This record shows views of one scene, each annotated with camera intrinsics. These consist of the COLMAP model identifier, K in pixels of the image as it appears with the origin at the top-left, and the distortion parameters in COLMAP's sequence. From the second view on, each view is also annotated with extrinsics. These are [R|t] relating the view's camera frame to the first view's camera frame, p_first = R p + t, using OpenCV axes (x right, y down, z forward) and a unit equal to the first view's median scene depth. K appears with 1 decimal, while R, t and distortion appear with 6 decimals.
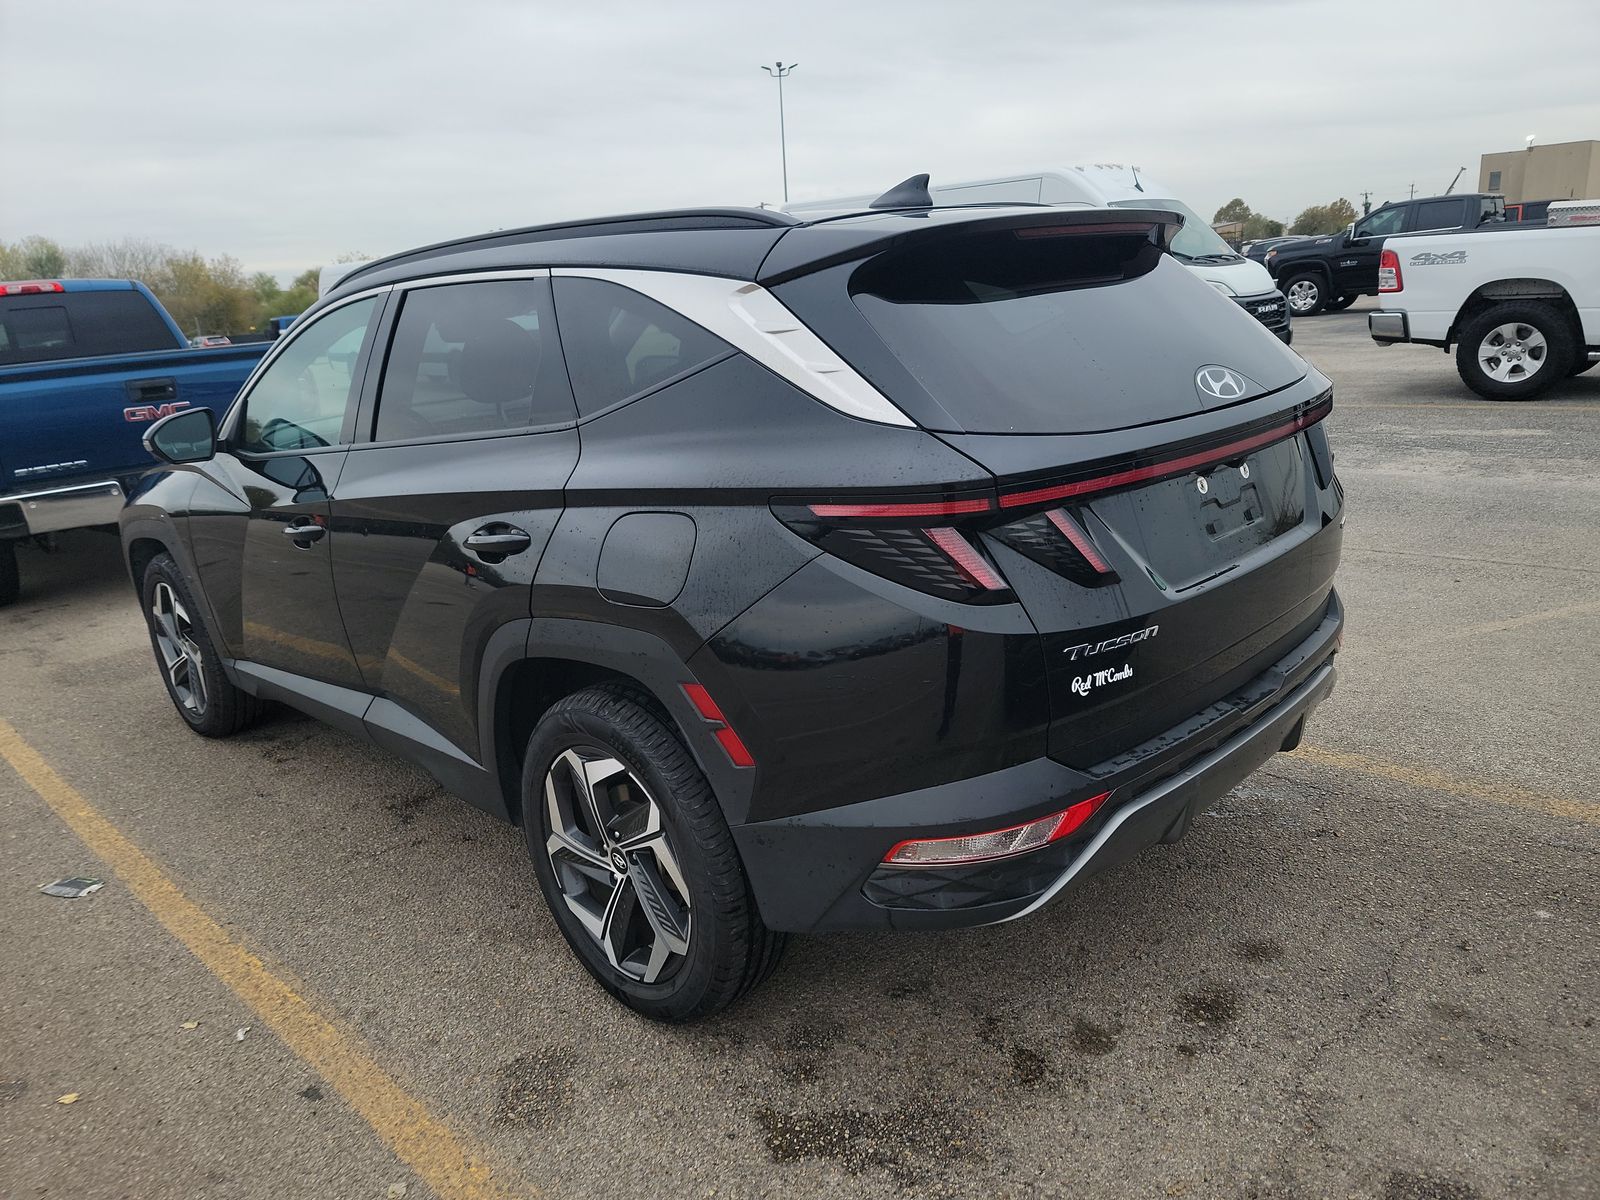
lens RADIAL K [[1206.6, 0, 800.0], [0, 1206.6, 600.0], [0, 0, 1]] dist [0.078317, -0.087018]
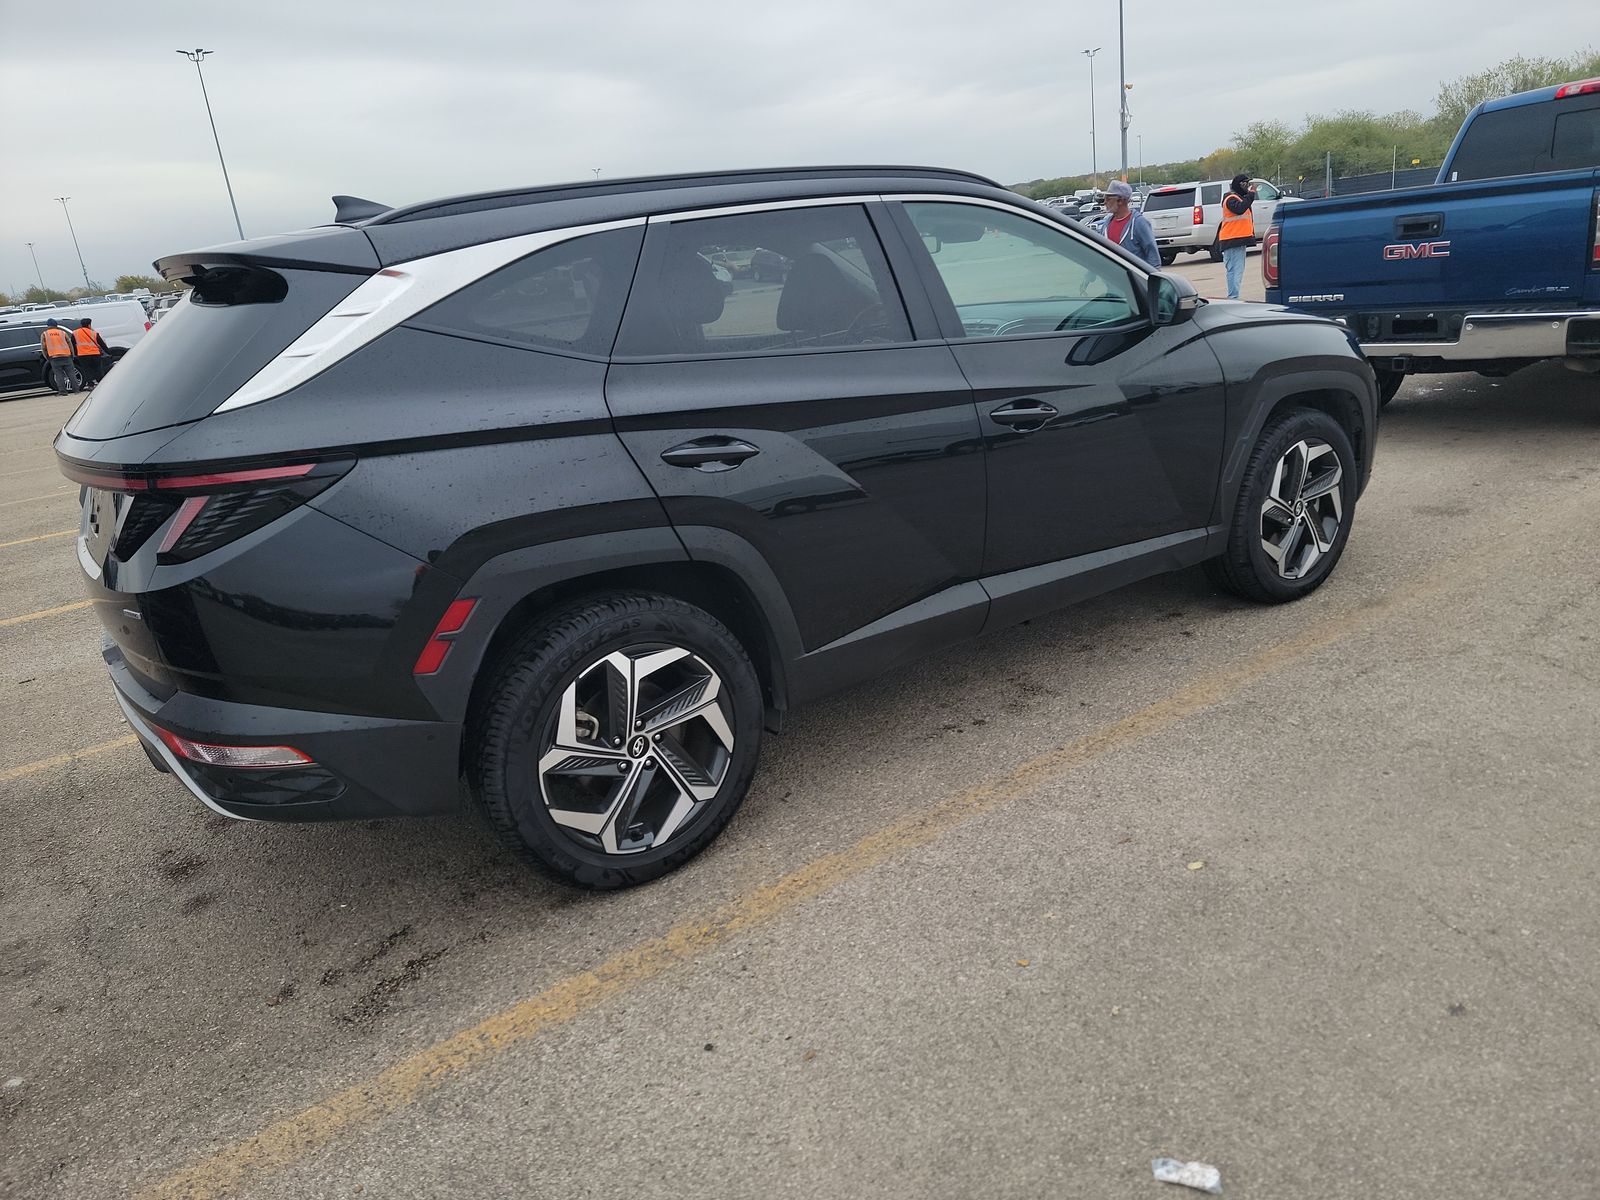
lens RADIAL K [[1206.6, 0, 800.0], [0, 1206.6, 600.0], [0, 0, 1]] dist [0.078317, -0.087018]
pose [[-0.233840, 0.366203, -0.900674, 1.443395], [-0.119079, 0.908596, 0.400341, -0.625488], [0.964955, 0.200867, -0.168859, 2.050888]]
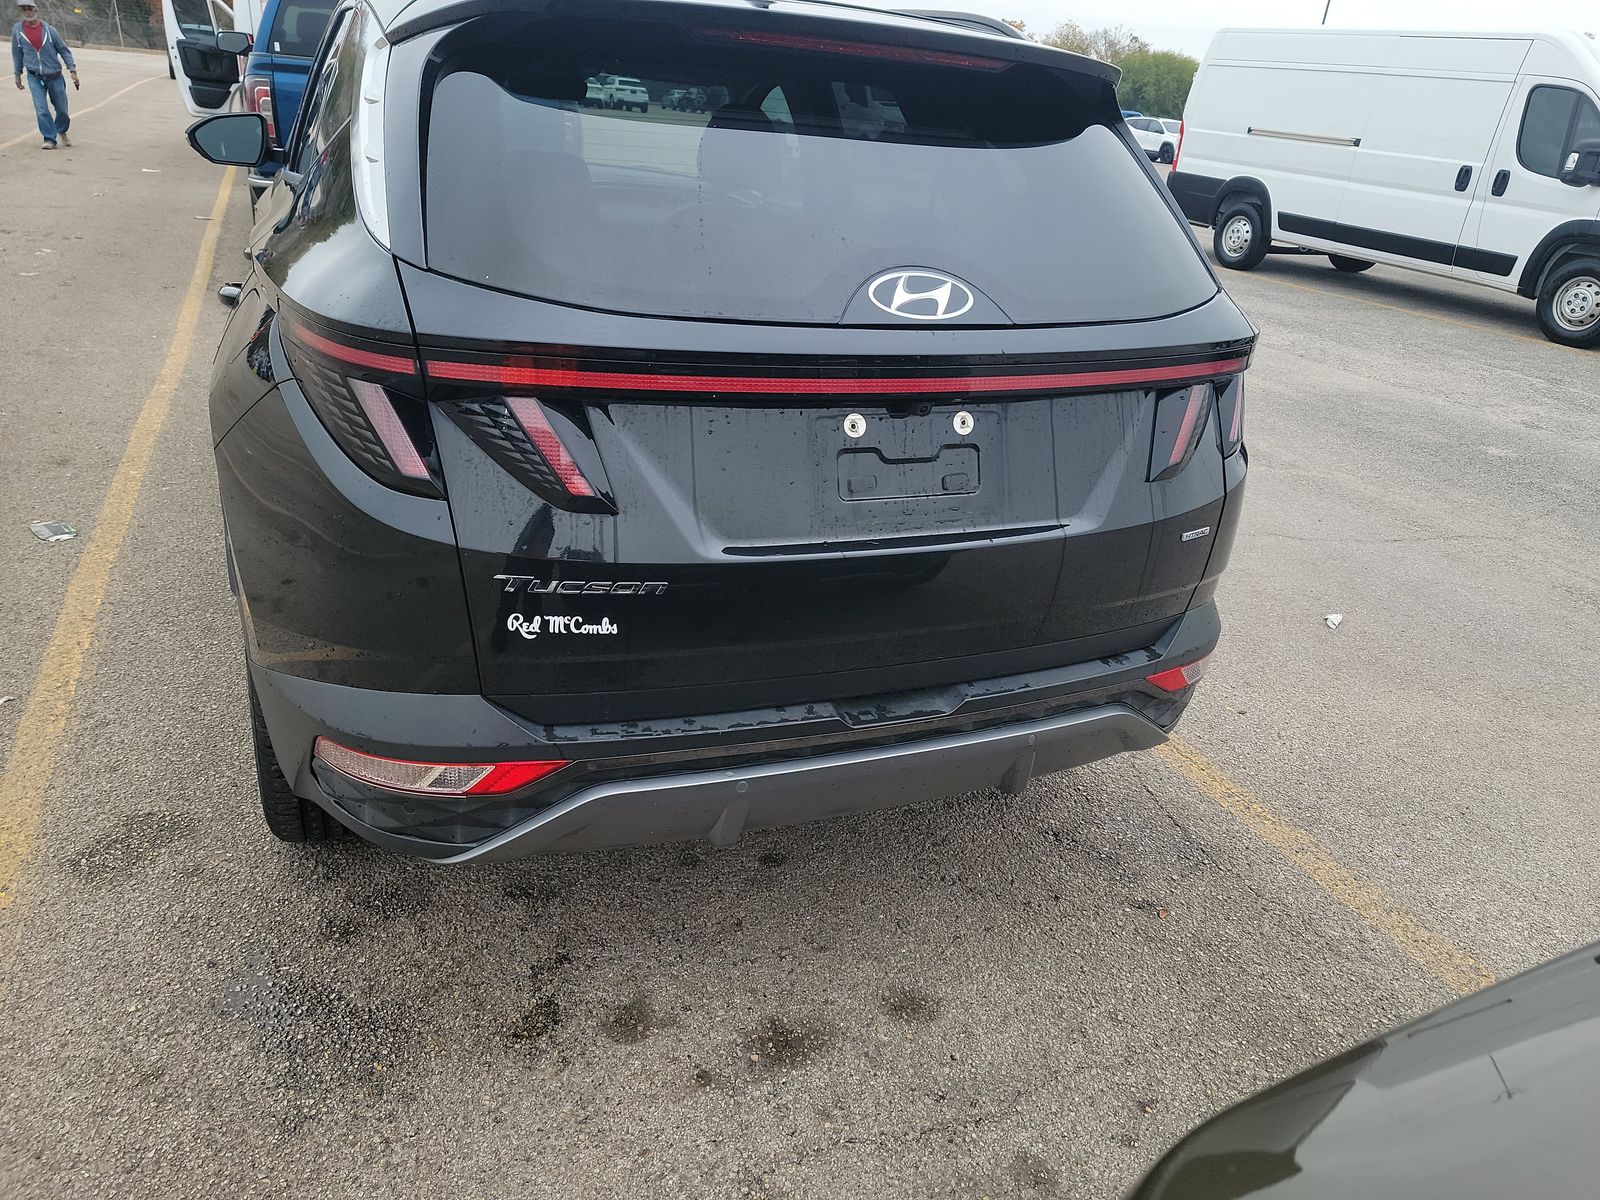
lens RADIAL K [[1206.6, 0, 800.0], [0, 1206.6, 600.0], [0, 0, 1]] dist [0.078317, -0.087018]
pose [[0.909262, 0.298061, -0.290520, 0.559400], [-0.253057, 0.950045, 0.182694, -0.122121], [0.330461, -0.092598, 0.939266, 0.284452]]
